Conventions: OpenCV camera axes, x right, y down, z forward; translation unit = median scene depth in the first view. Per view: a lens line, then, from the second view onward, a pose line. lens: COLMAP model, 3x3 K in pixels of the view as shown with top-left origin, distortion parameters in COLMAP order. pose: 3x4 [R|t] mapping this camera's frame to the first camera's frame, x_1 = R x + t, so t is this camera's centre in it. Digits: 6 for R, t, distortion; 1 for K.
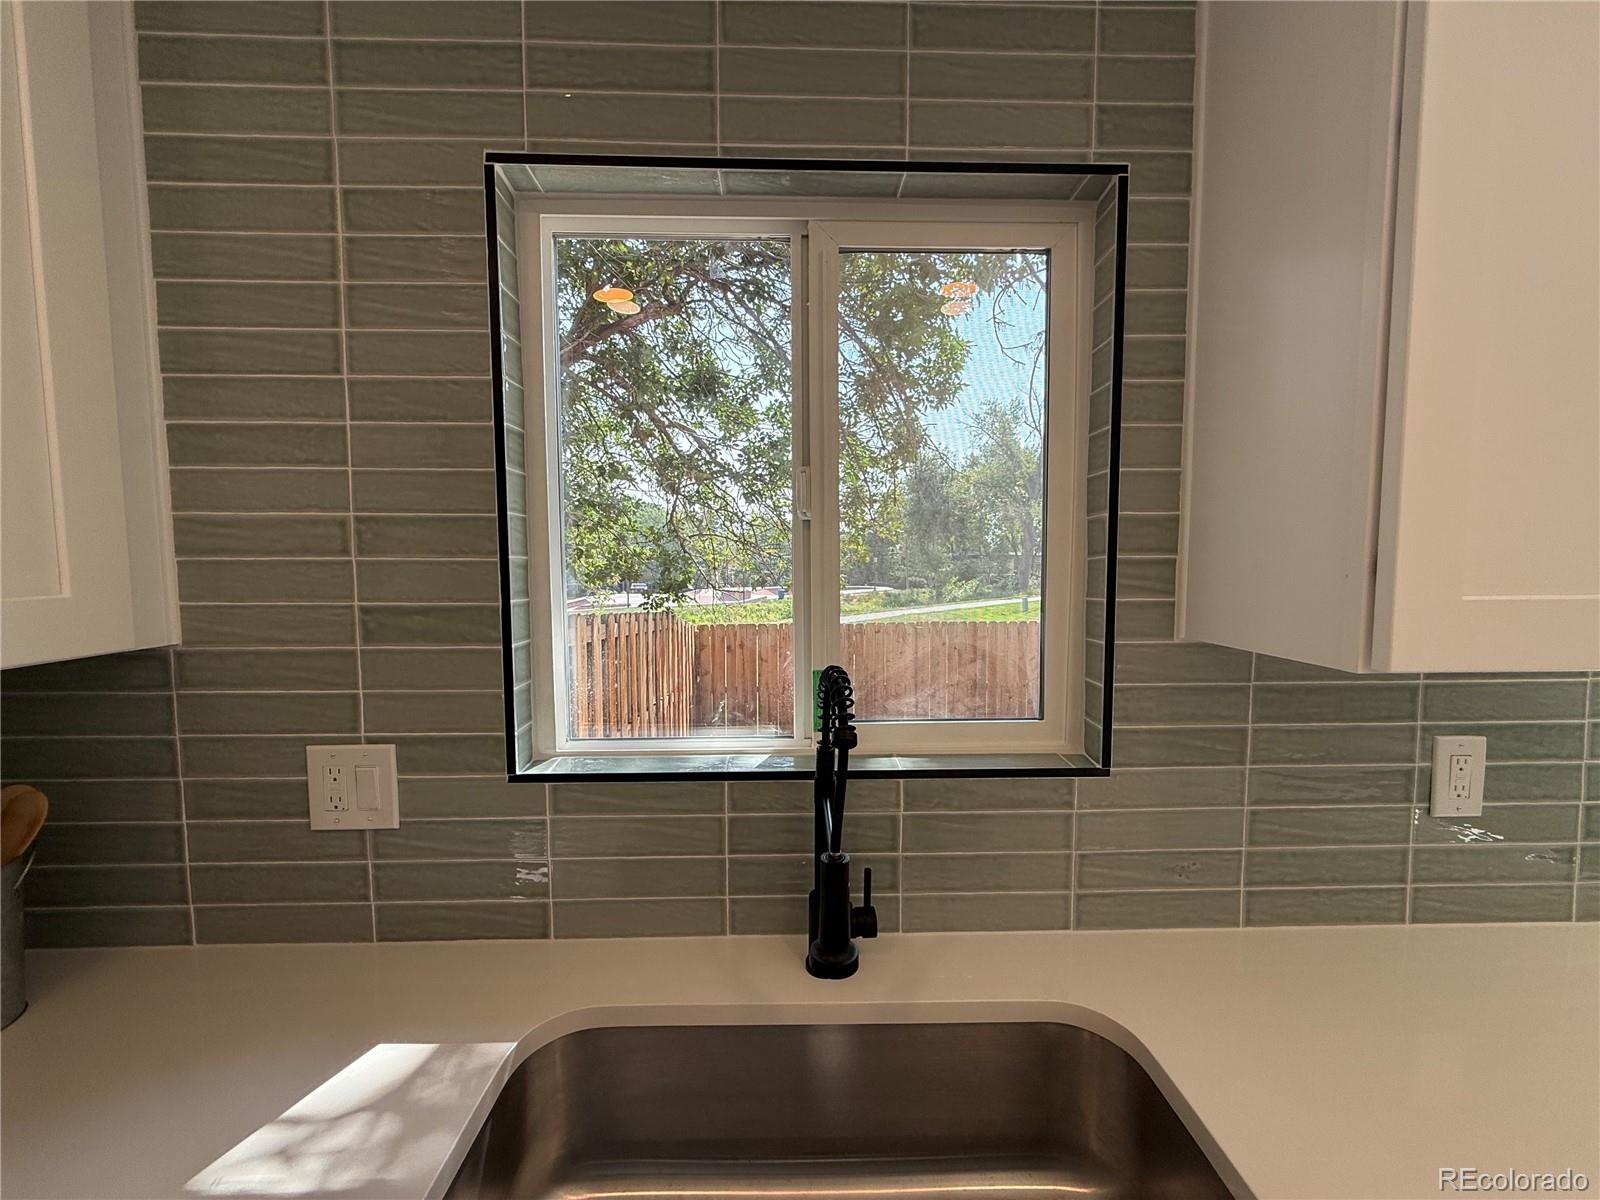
lens RADIAL K [[635.9, 0, 802.0], [0, 635.9, 598.7], [0, 0, 1]] dist [-0.002000, 0.000692]
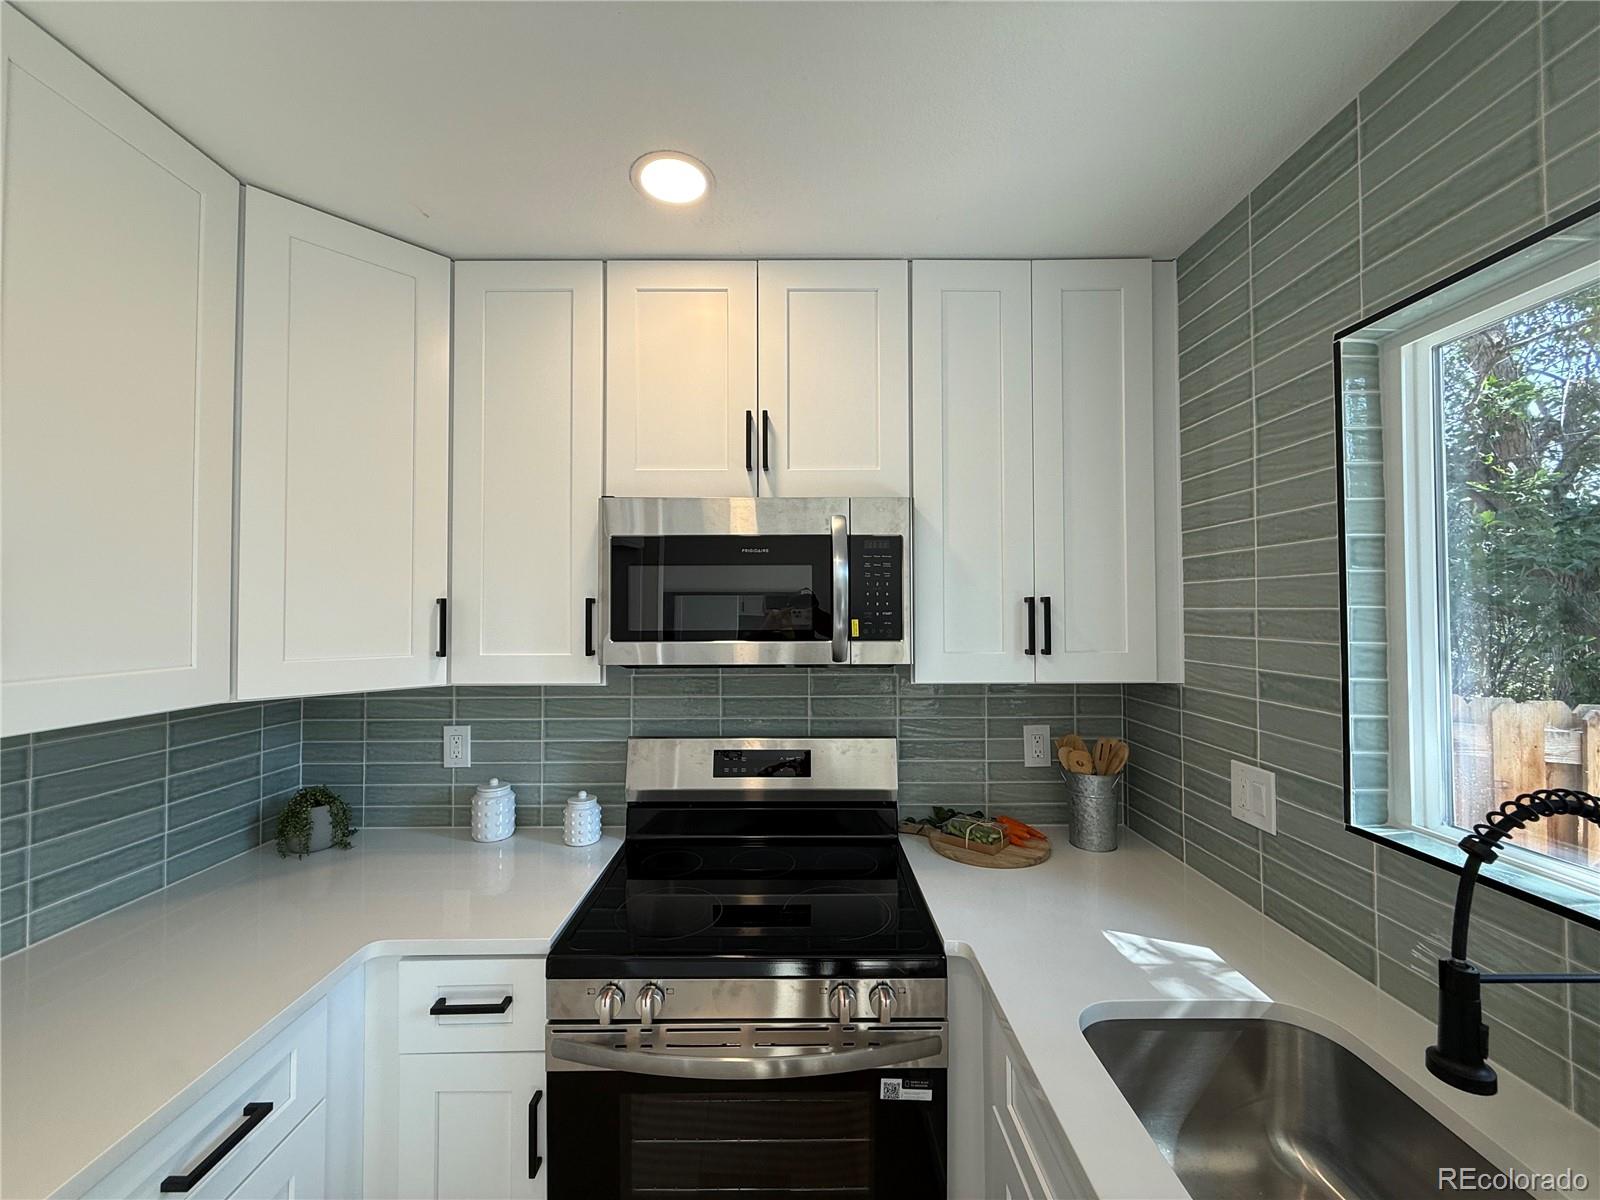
lens RADIAL K [[635.9, 0, 795.0], [0, 635.9, 598.4], [0, 0, 1]] dist [-0.002000, 0.000692]
pose [[-0.024040, -0.020007, -0.999511, 0.787094], [-0.069147, 0.997439, -0.018303, -0.054788], [0.997317, 0.068673, -0.025361, -0.037686]]
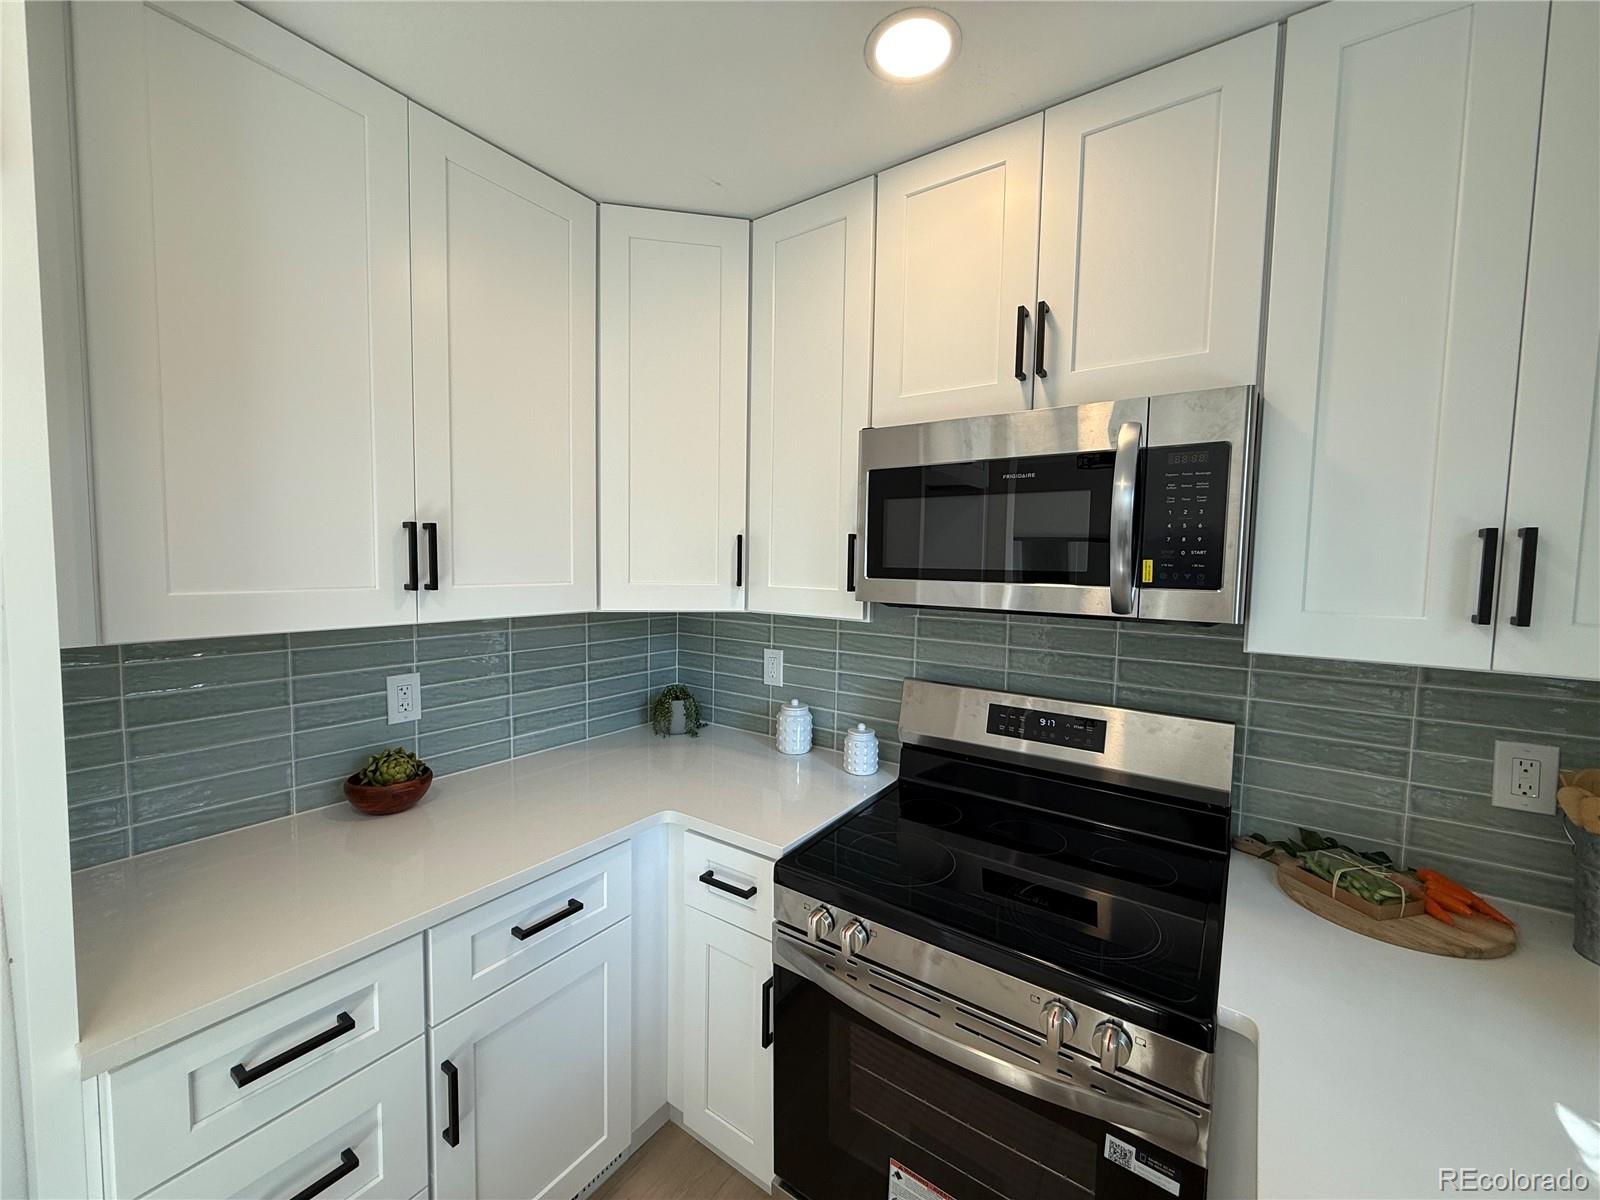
lens RADIAL K [[635.9, 0, 797.6], [0, 635.9, 598.3], [0, 0, 1]] dist [-0.002000, 0.000692]
pose [[-0.603038, 0.042867, -0.796560, 0.555302], [-0.072684, 0.991449, 0.108381, -0.051681], [0.794394, 0.123255, -0.594766, 0.281090]]
